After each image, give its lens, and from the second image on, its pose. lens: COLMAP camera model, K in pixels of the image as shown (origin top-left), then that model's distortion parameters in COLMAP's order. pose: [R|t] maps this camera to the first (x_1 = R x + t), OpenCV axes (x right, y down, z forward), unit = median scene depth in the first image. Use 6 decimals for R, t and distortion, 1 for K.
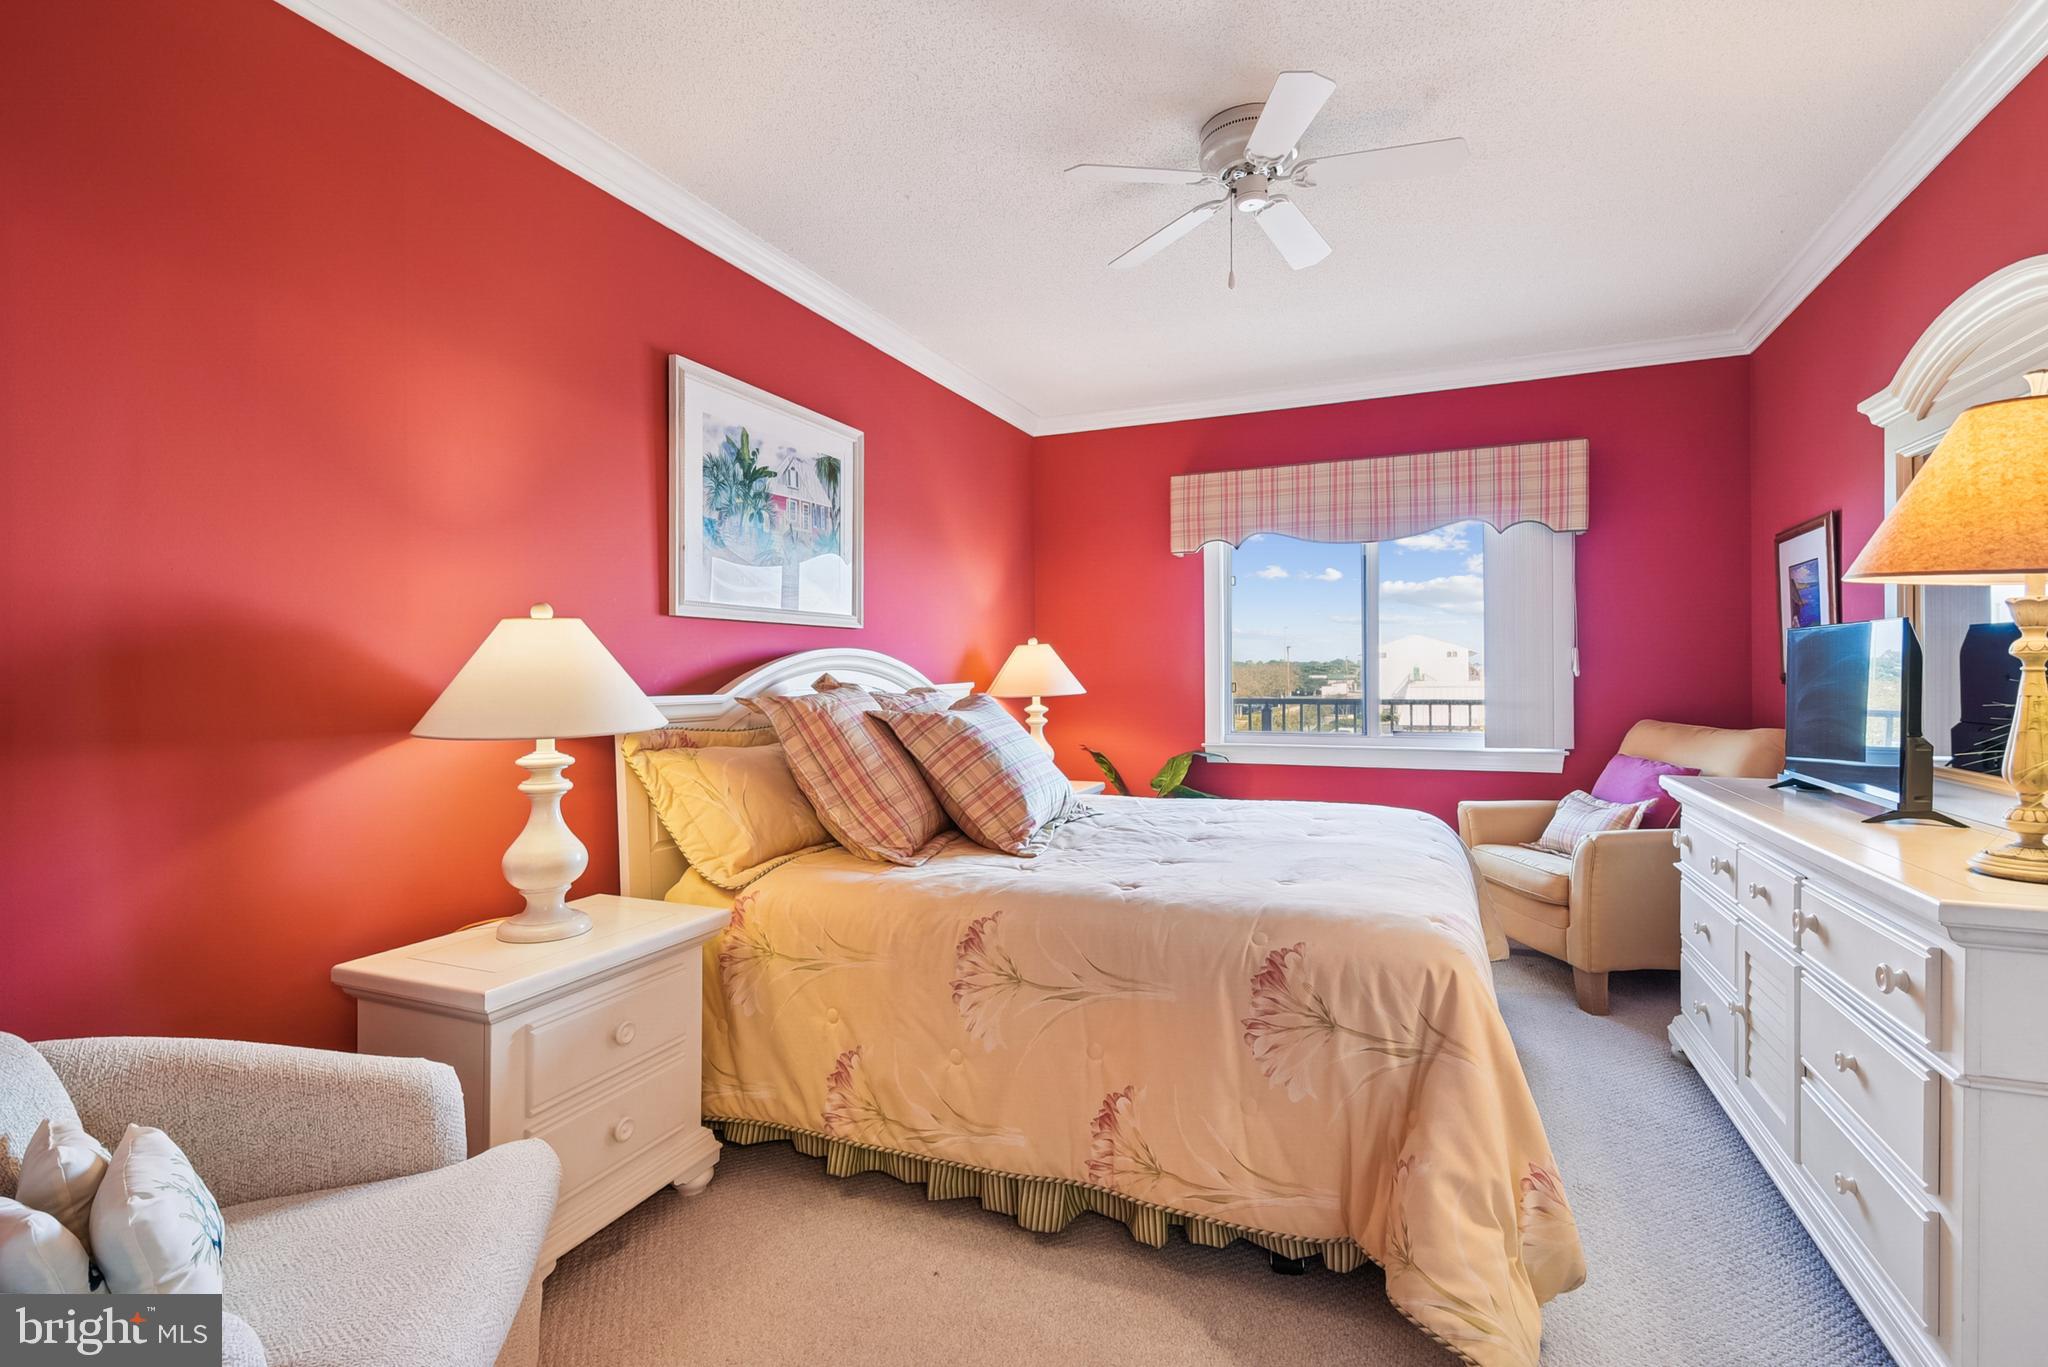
lens RADIAL K [[944.4, 0, 1020.6], [0, 944.4, 712.2], [0, 0, 1]] dist [0.031605, -0.018057]
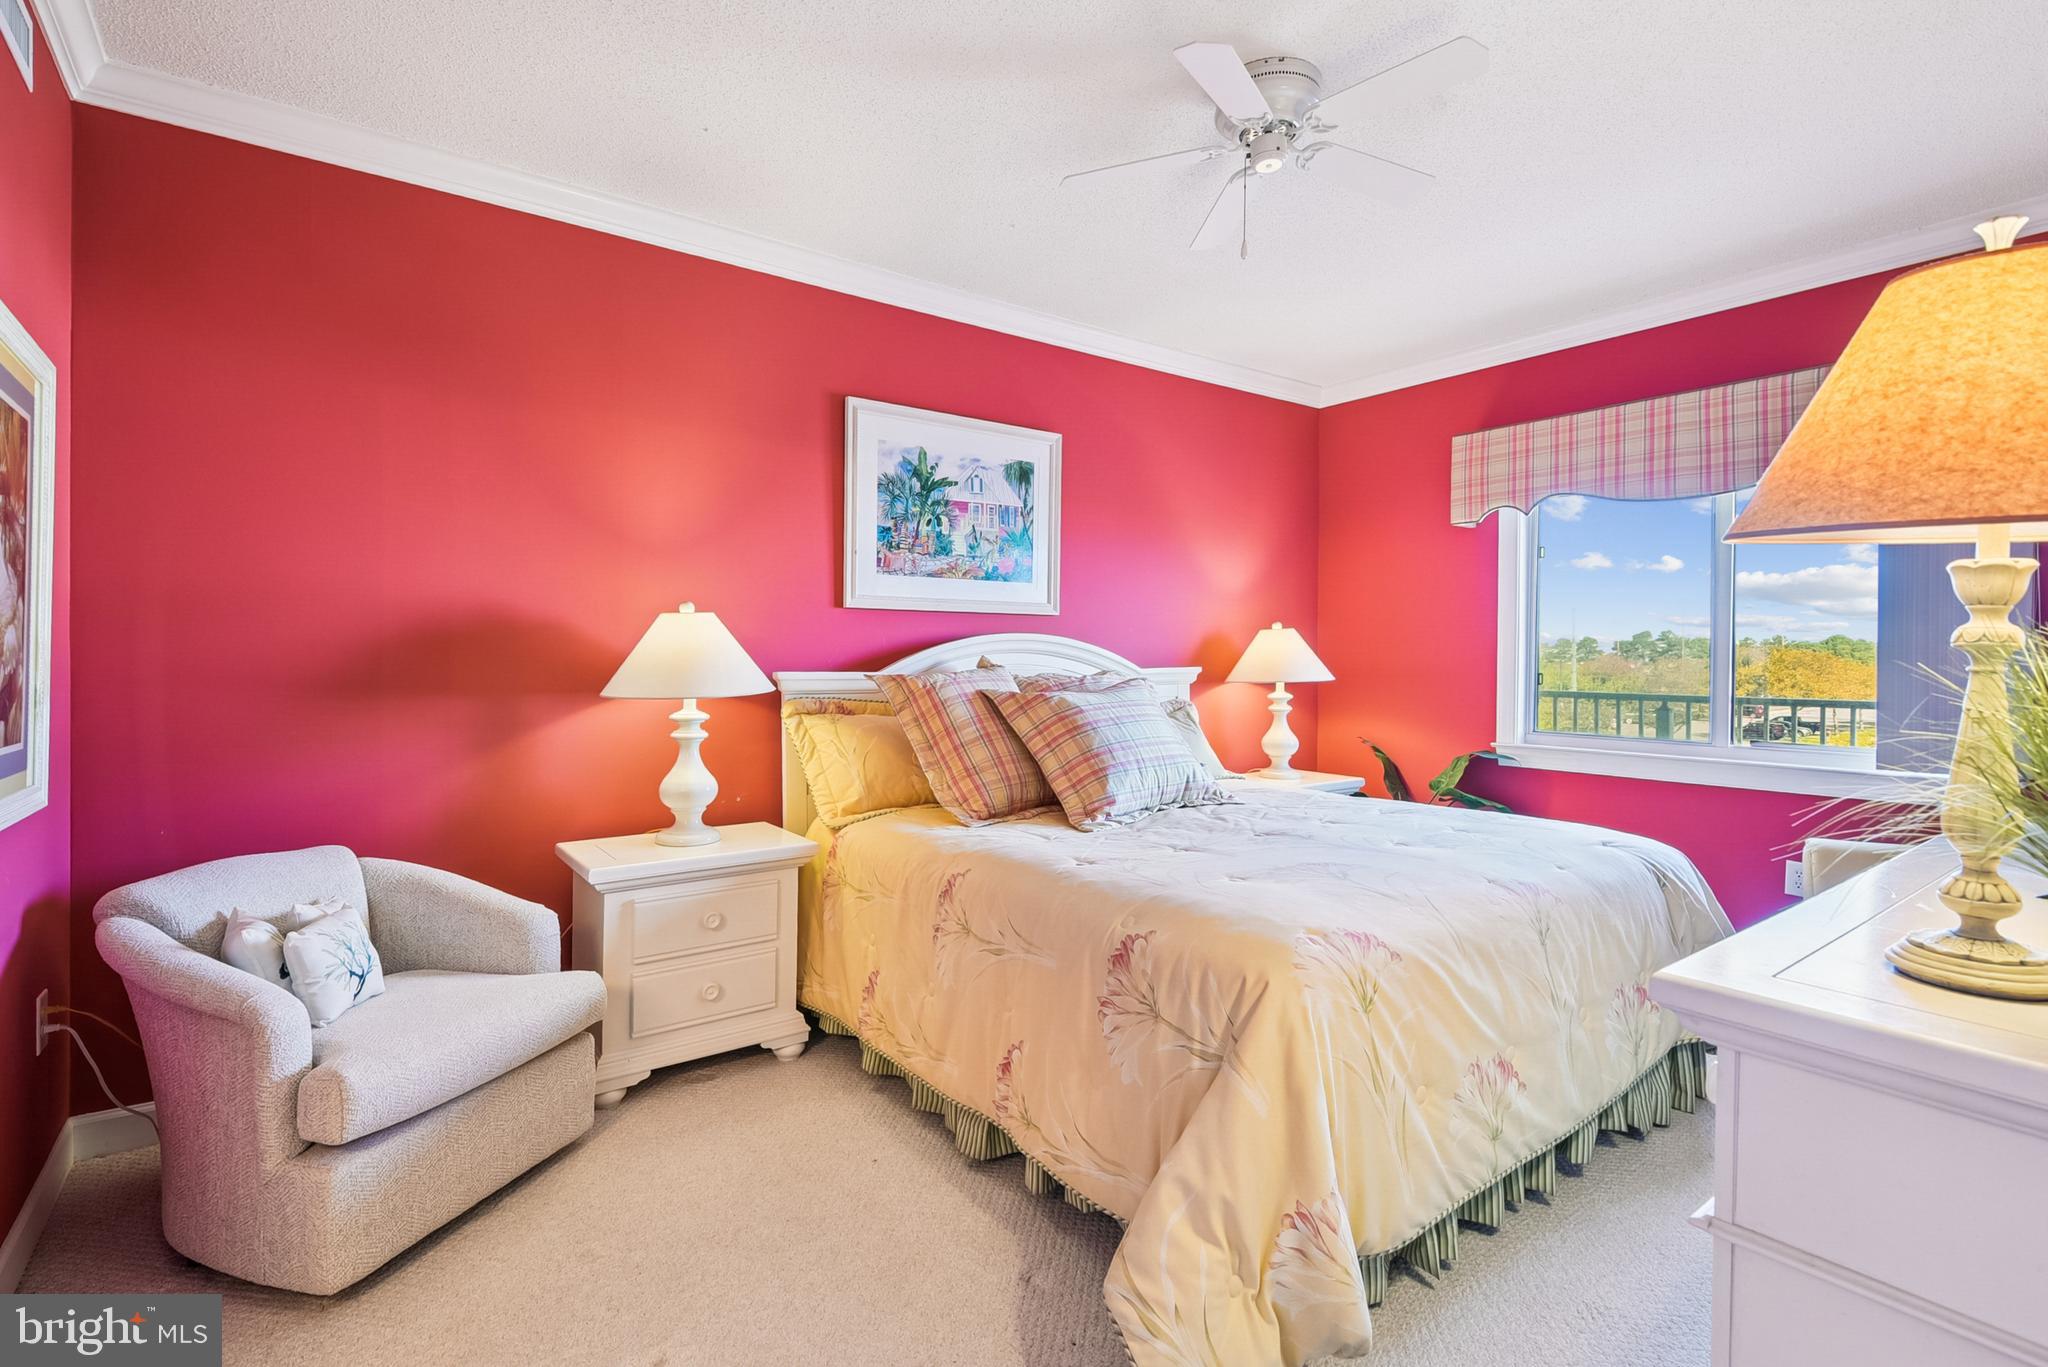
lens RADIAL K [[953.3, 0, 1022.4], [0, 953.3, 706.0], [0, 0, 1]] dist [0.035611, -0.018197]
pose [[0.857400, 0.039263, -0.513150, 0.485319], [-0.033742, 0.999229, 0.020077, -0.006355], [0.513543, 0.000101, 0.858064, 0.047487]]
